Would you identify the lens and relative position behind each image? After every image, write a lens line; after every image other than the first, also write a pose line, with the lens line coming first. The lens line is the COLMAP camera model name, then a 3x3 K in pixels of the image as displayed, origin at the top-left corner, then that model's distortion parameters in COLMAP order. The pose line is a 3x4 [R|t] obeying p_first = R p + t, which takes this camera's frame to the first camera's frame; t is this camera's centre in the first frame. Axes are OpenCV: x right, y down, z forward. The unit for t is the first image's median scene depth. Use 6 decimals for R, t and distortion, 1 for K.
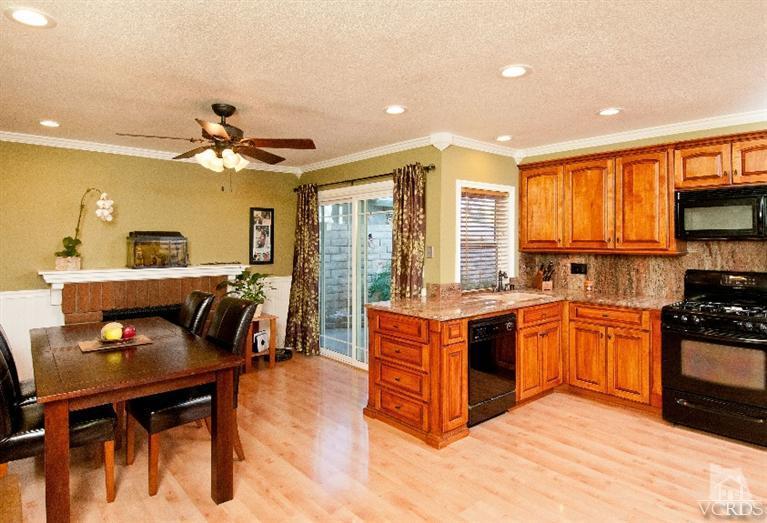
lens RADIAL K [[425.7, 0, 407.7], [0, 425.7, 222.7], [0, 0, 1]] dist [0.006885, -0.007743]
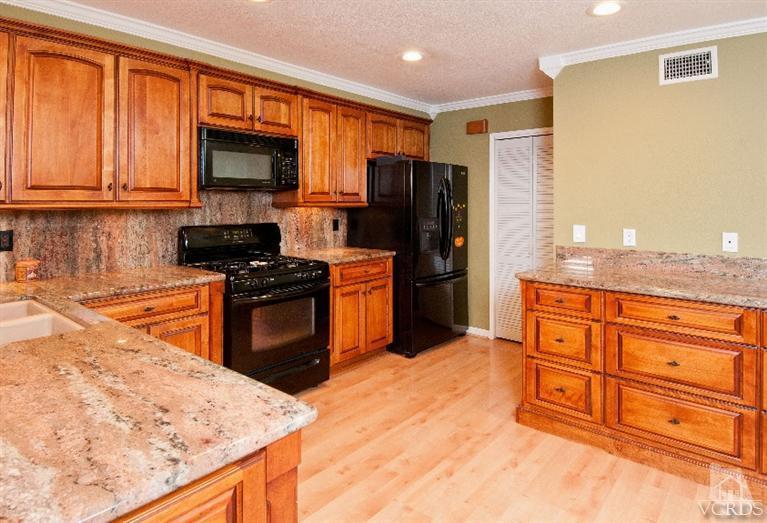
lens RADIAL K [[425.7, 0, 416.7], [0, 425.7, 194.7], [0, 0, 1]] dist [0.006885, -0.007743]
pose [[-0.065466, 0.011614, 0.997787, -0.181469], [-0.047729, 0.998751, -0.014757, 0.044971], [-0.996713, -0.048590, -0.064830, 0.674859]]
